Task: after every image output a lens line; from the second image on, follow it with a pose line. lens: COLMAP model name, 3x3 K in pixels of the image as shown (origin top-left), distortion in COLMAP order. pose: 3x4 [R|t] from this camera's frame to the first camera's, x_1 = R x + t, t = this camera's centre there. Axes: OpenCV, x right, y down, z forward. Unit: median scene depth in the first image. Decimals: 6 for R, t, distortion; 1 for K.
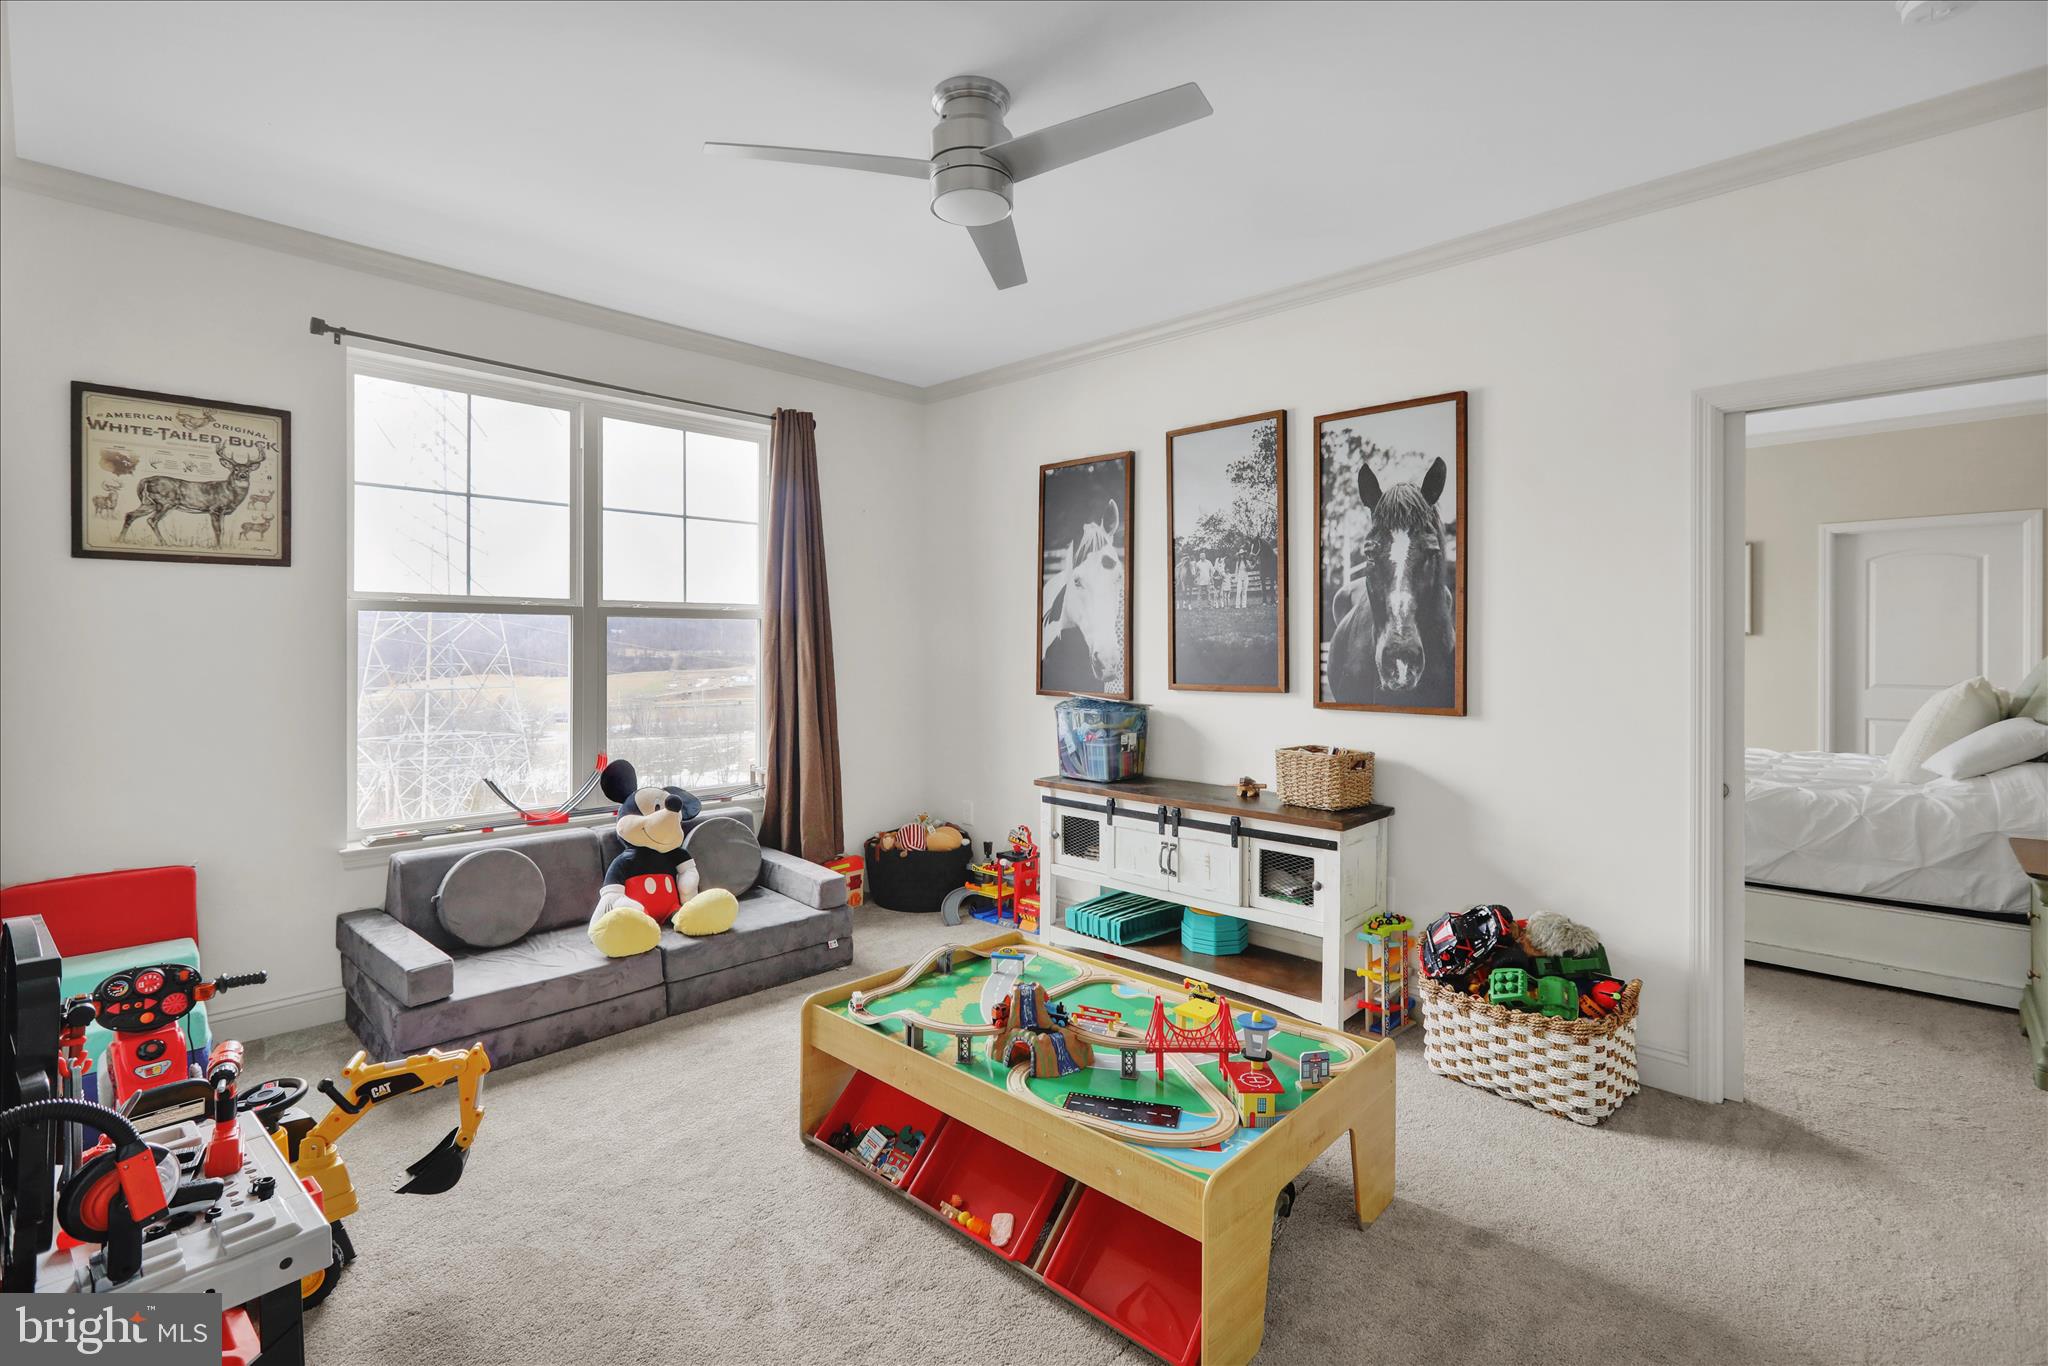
lens RADIAL K [[951.0, 0, 1016.4], [0, 951.0, 674.8], [0, 0, 1]] dist [-0.002359, 0.001380]
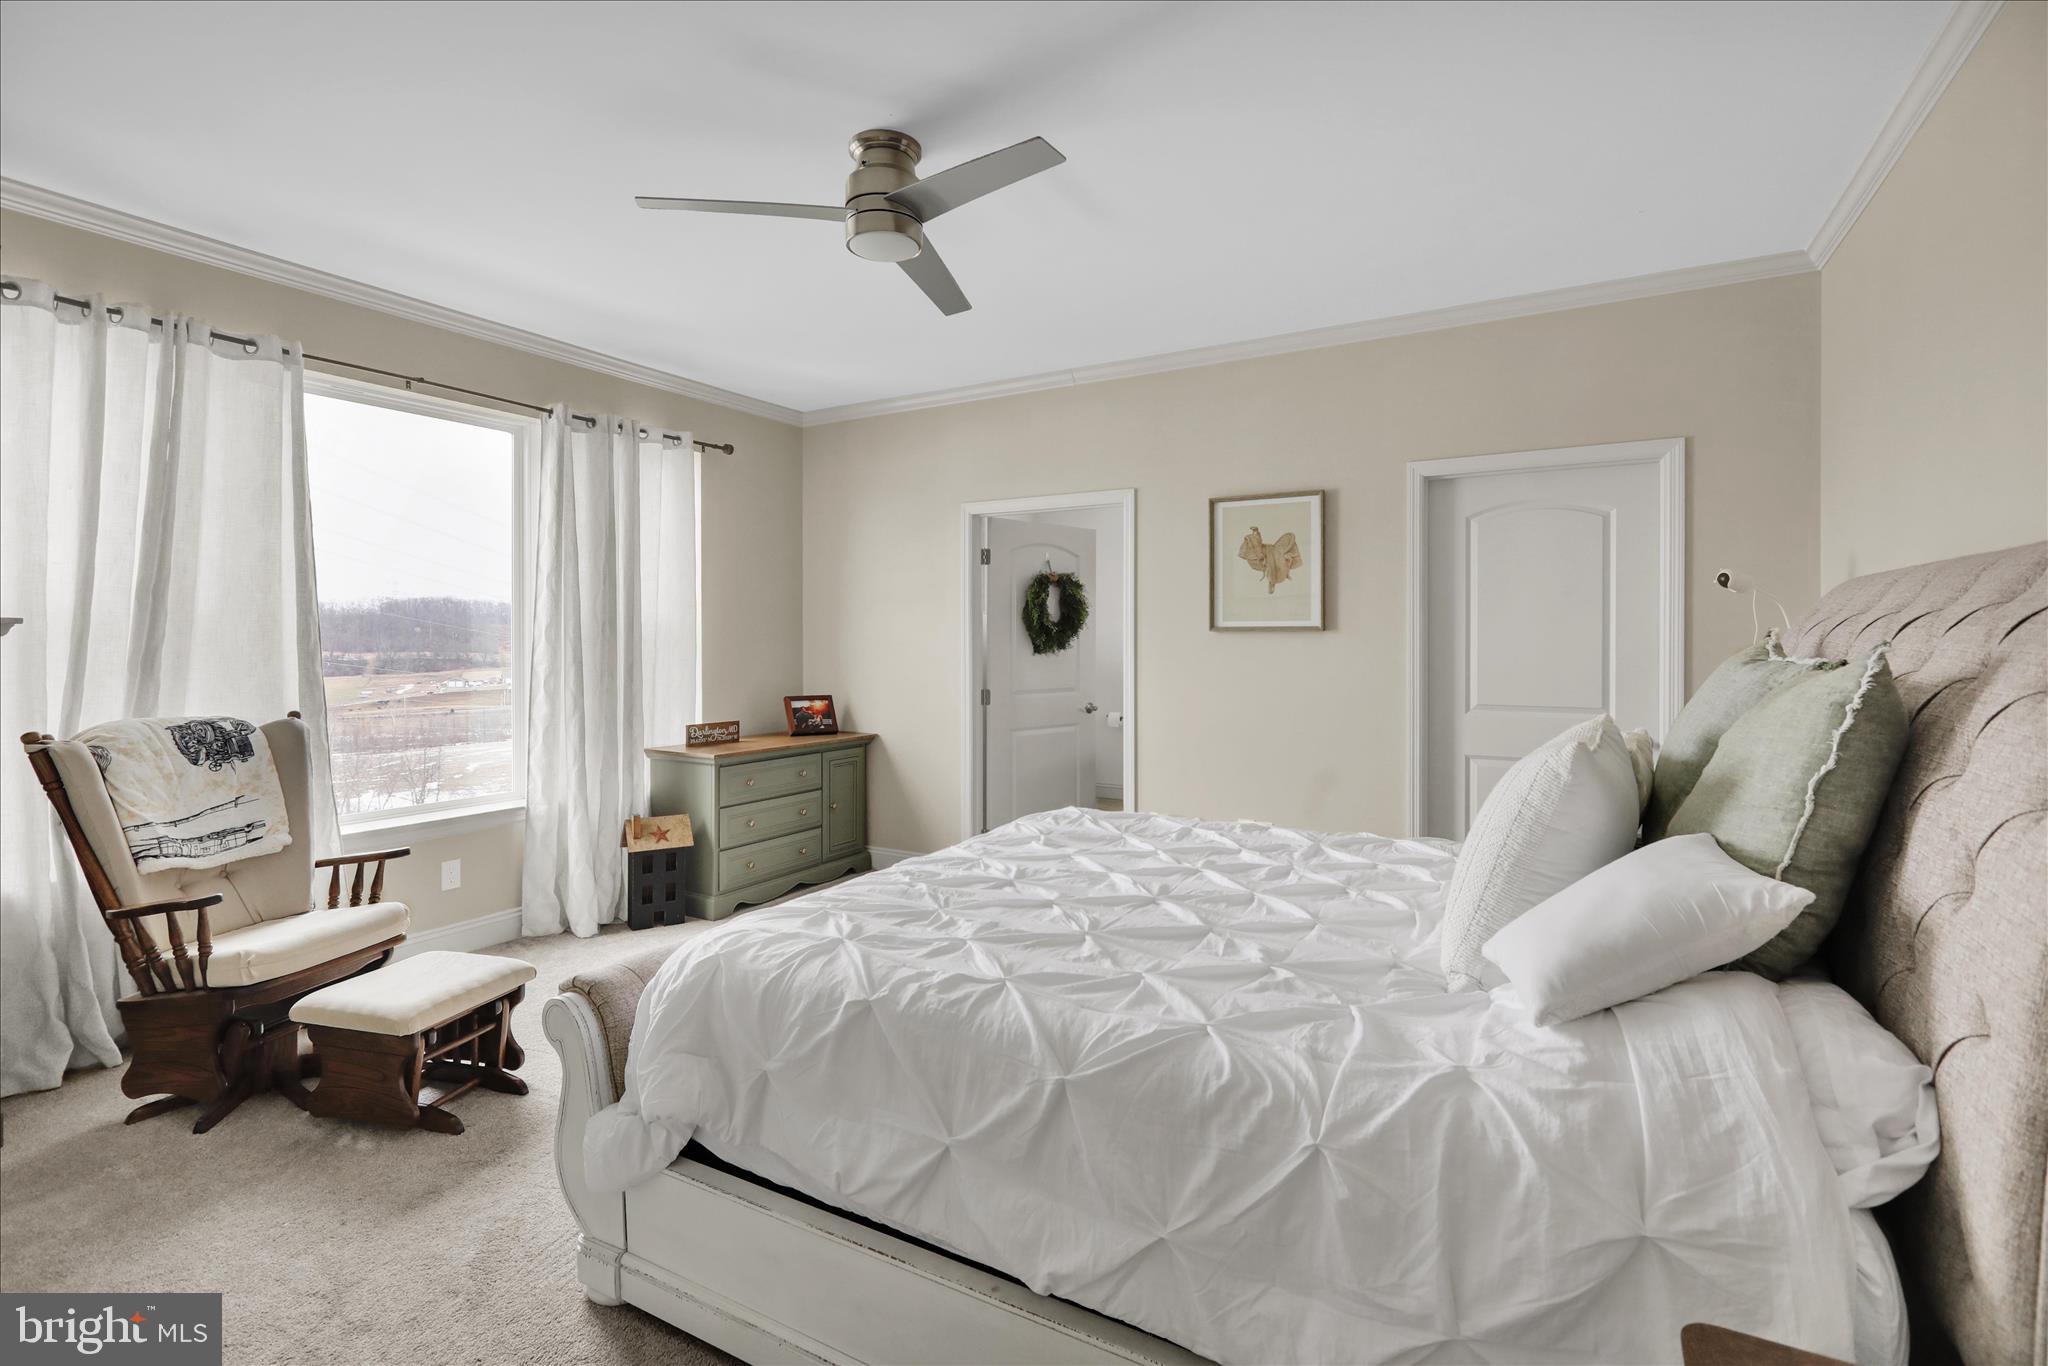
lens RADIAL K [[951.0, 0, 1029.1], [0, 951.0, 677.2], [0, 0, 1]] dist [-0.002359, 0.001380]
pose [[0.970908, -0.010213, 0.239235, 0.625489], [0.009539, 0.999947, 0.003975, -0.020936], [-0.239262, -0.001578, 0.970954, 0.611096]]
